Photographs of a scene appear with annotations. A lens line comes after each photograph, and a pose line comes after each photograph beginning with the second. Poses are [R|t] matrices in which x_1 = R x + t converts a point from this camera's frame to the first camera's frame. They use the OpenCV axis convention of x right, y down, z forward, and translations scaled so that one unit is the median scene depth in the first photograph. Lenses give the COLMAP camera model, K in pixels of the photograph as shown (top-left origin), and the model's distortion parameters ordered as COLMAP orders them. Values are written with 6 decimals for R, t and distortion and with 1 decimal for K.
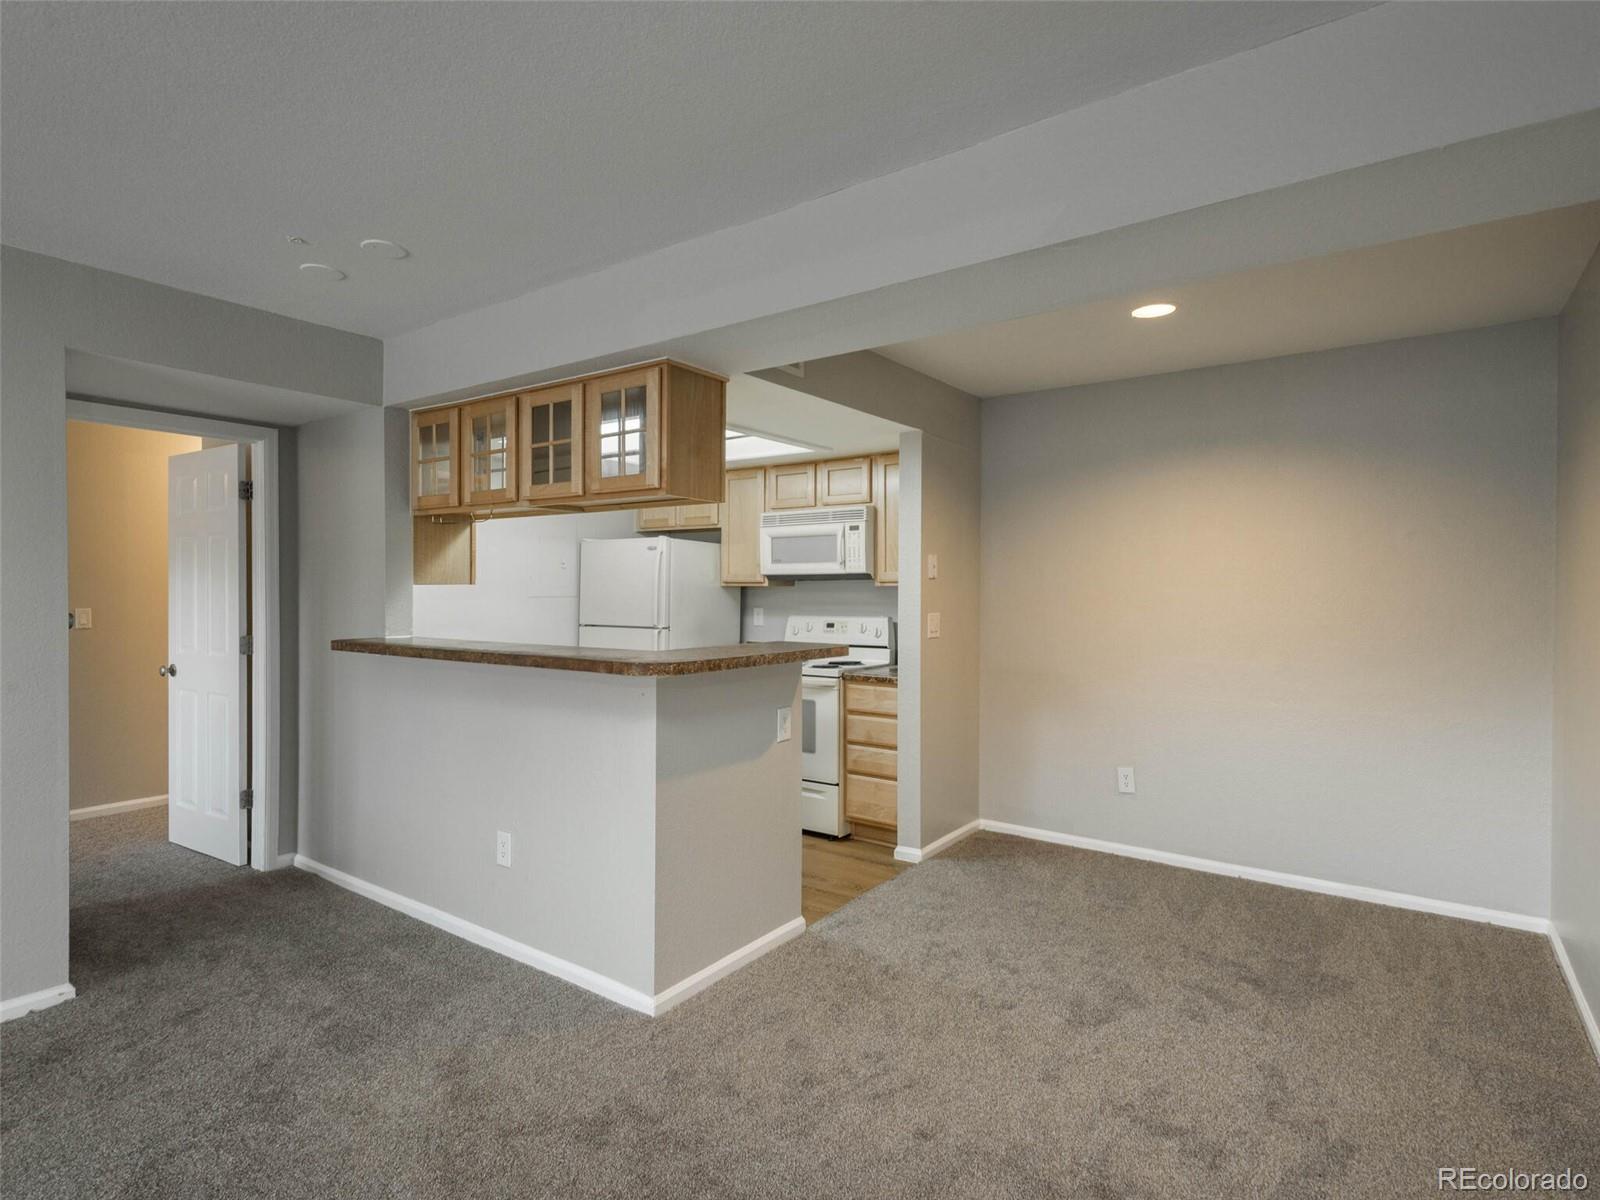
lens RADIAL K [[842.6, 0, 785.3], [0, 842.6, 601.0], [0, 0, 1]] dist [0.020274, -0.005438]
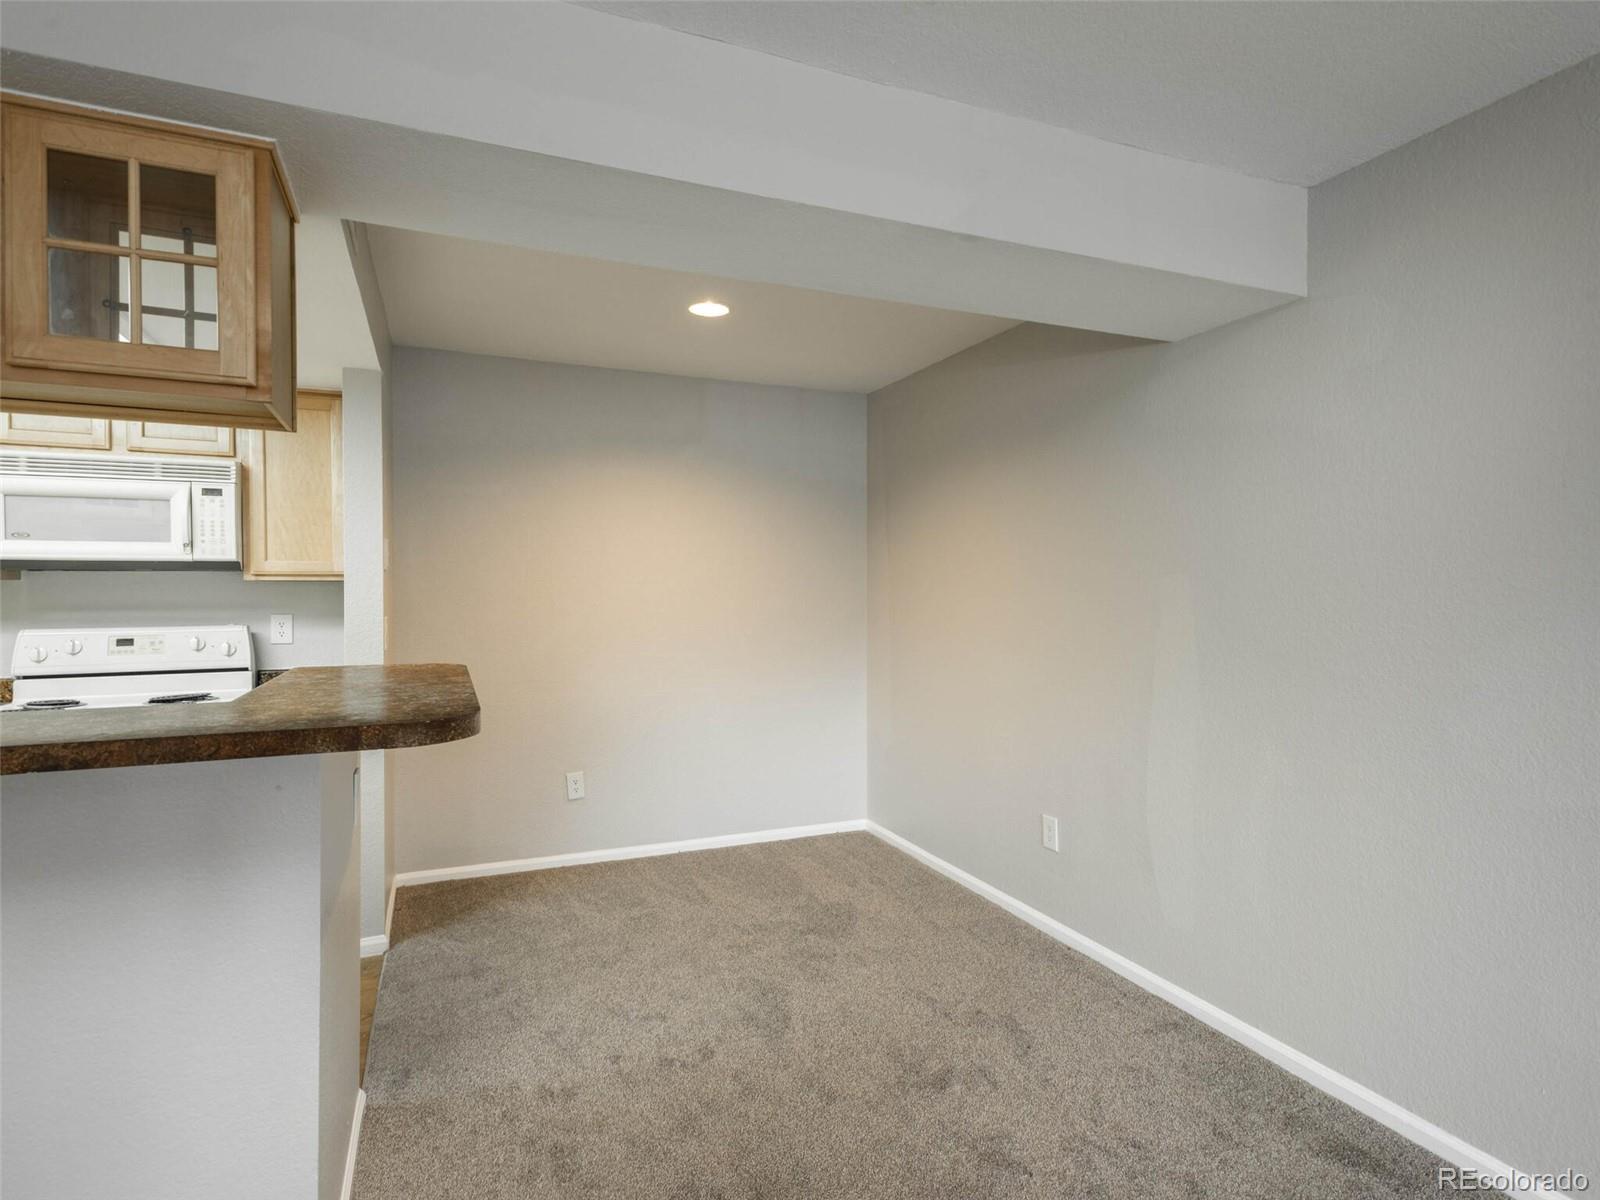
lens RADIAL K [[842.6, 0, 792.0], [0, 842.6, 603.9], [0, 0, 1]] dist [0.020274, -0.005438]
pose [[0.514350, -0.016070, 0.857430, -0.271899], [0.011768, 0.999863, 0.011680, -0.001540], [-0.857500, 0.004083, 0.514468, 0.284253]]
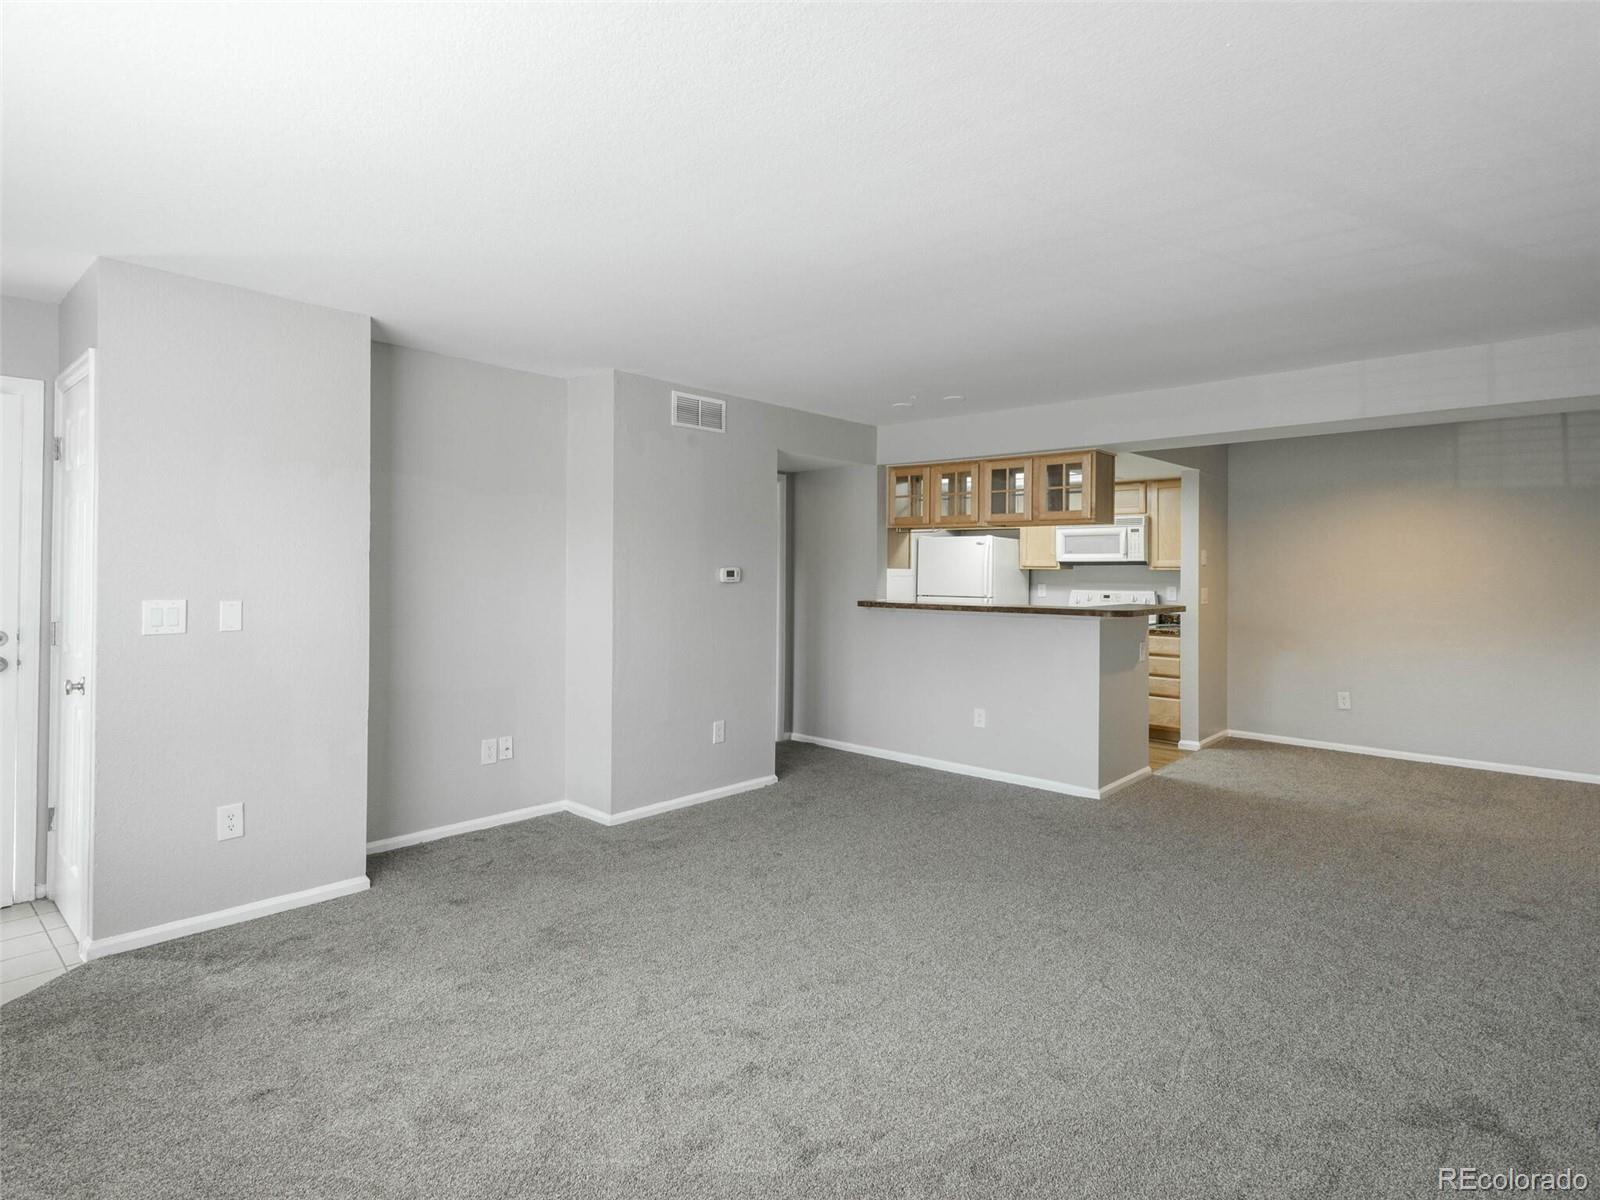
lens RADIAL K [[842.6, 0, 772.4], [0, 842.6, 569.7], [0, 0, 1]] dist [0.020274, -0.005438]
pose [[0.991872, 0.003432, -0.127195, -0.379568], [-0.004763, 0.999937, -0.010160, 0.000166], [0.127152, 0.010683, 0.991826, -0.577177]]
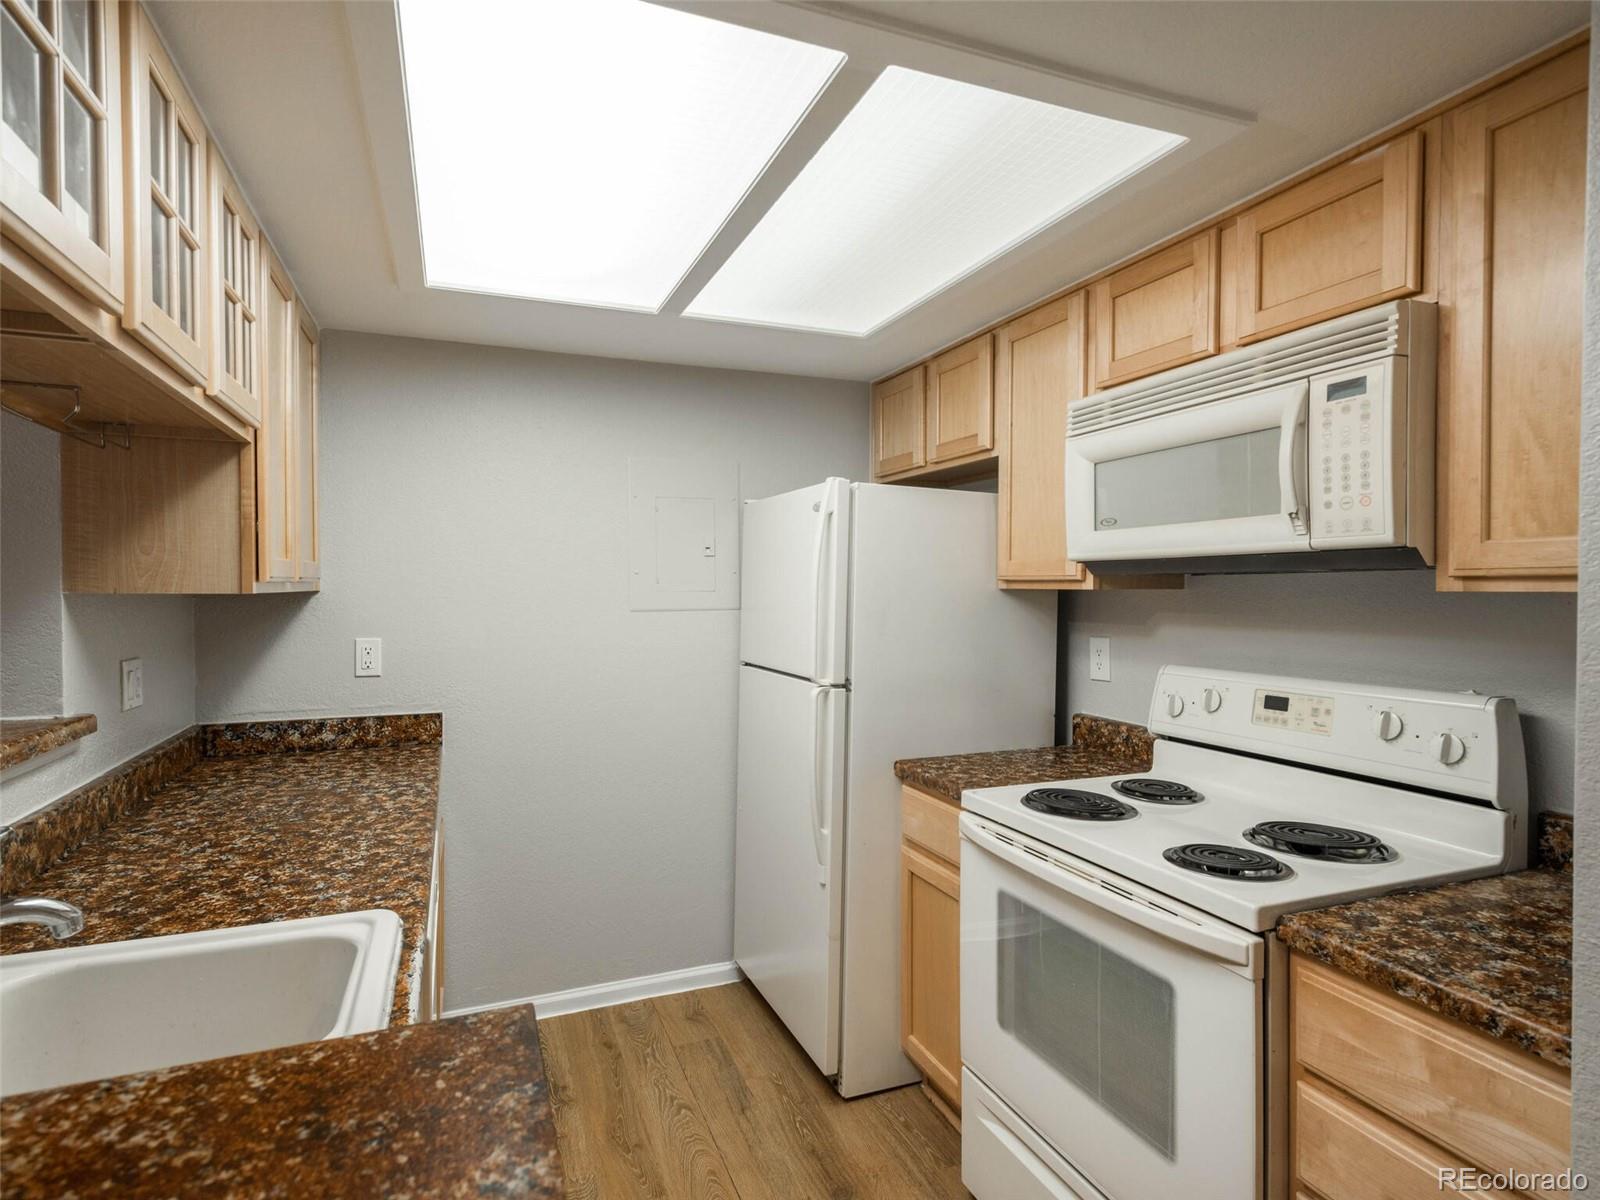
lens RADIAL K [[842.6, 0, 786.7], [0, 842.6, 600.3], [0, 0, 1]] dist [0.020274, -0.005438]
pose [[0.846103, 0.004764, -0.532999, 0.079471], [-0.004275, 0.999989, 0.002153, -0.015297], [0.533003, 0.000457, 0.846113, 0.691785]]
